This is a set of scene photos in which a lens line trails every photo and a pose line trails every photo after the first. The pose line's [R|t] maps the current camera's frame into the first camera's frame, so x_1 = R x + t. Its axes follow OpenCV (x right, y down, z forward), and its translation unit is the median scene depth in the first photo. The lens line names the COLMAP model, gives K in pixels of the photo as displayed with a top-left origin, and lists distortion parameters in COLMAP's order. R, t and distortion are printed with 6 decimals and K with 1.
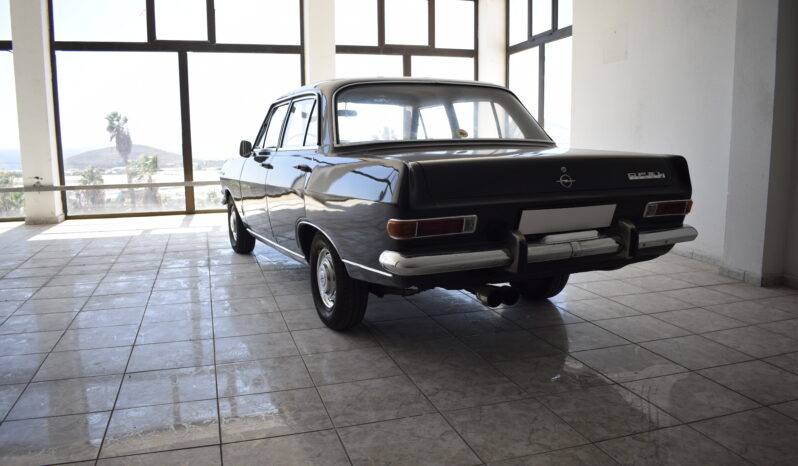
lens RADIAL K [[617.6, 0, 399.0], [0, 617.6, 233.0], [0, 0, 1]] dist [-0.085180, -0.001546]
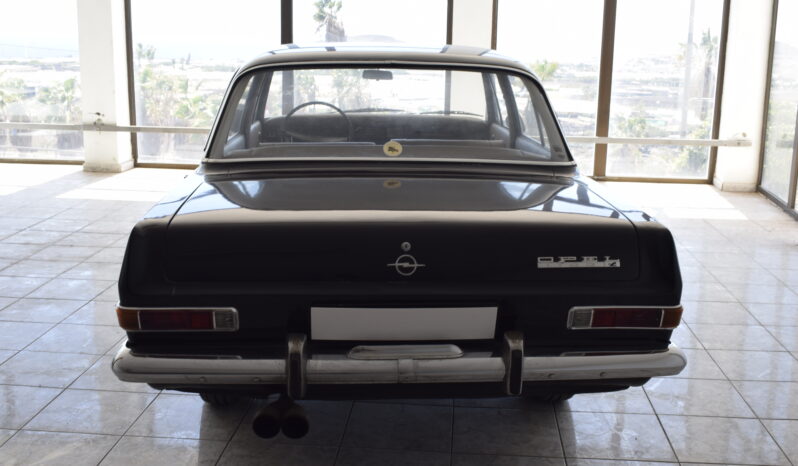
lens RADIAL K [[889.1, 0, 399.0], [0, 889.1, 233.0], [0, 0, 1]] dist [-0.006285, -0.002439]
pose [[0.924915, 0.107498, -0.364659, 0.536050], [-0.081160, 0.992910, 0.086848, -0.176697], [0.371410, -0.050732, 0.927082, 0.113167]]
